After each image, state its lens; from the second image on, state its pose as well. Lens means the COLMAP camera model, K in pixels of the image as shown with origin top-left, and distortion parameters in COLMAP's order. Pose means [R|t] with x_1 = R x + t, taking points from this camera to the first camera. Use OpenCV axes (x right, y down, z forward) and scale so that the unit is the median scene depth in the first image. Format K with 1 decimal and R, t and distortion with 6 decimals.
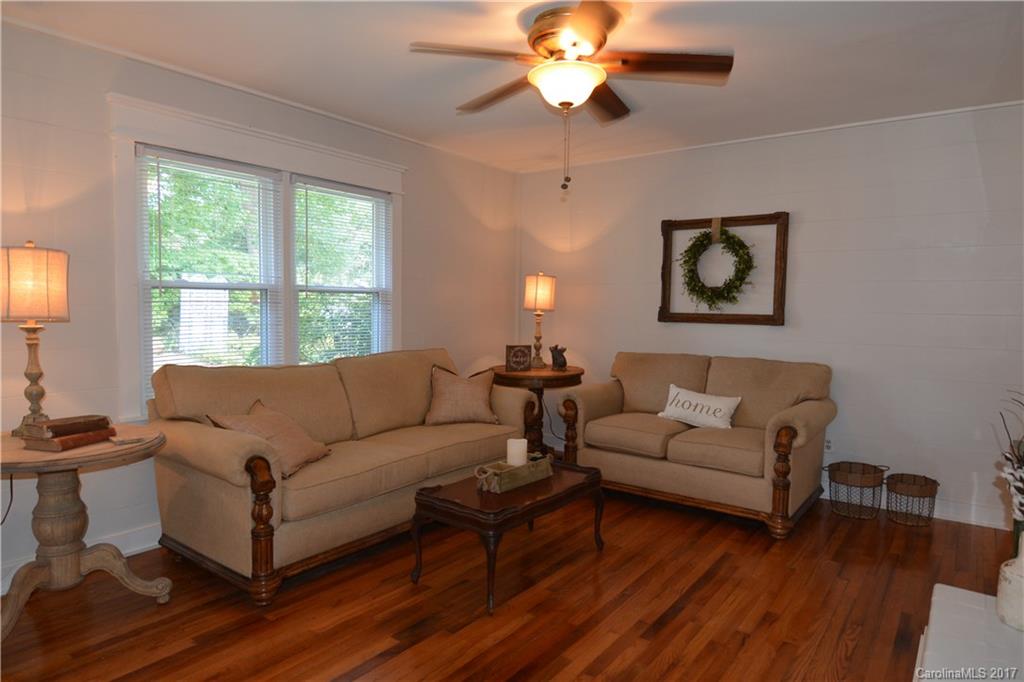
lens RADIAL K [[618.9, 0, 507.7], [0, 618.9, 340.2], [0, 0, 1]] dist [-0.017043, -0.002843]
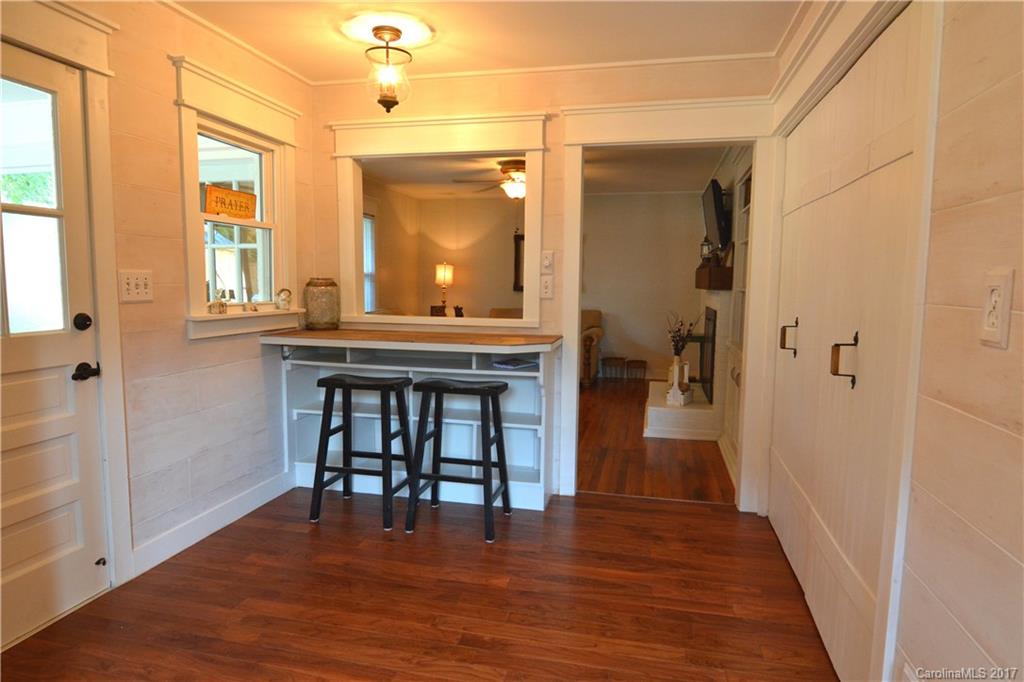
lens RADIAL K [[618.9, 0, 512.0], [0, 618.9, 345.5], [0, 0, 1]] dist [-0.017043, -0.002843]
pose [[0.914090, -0.049769, 0.402446, -0.535111], [0.029859, 0.998007, 0.055601, 0.031359], [-0.404410, -0.038808, 0.913754, -0.704195]]
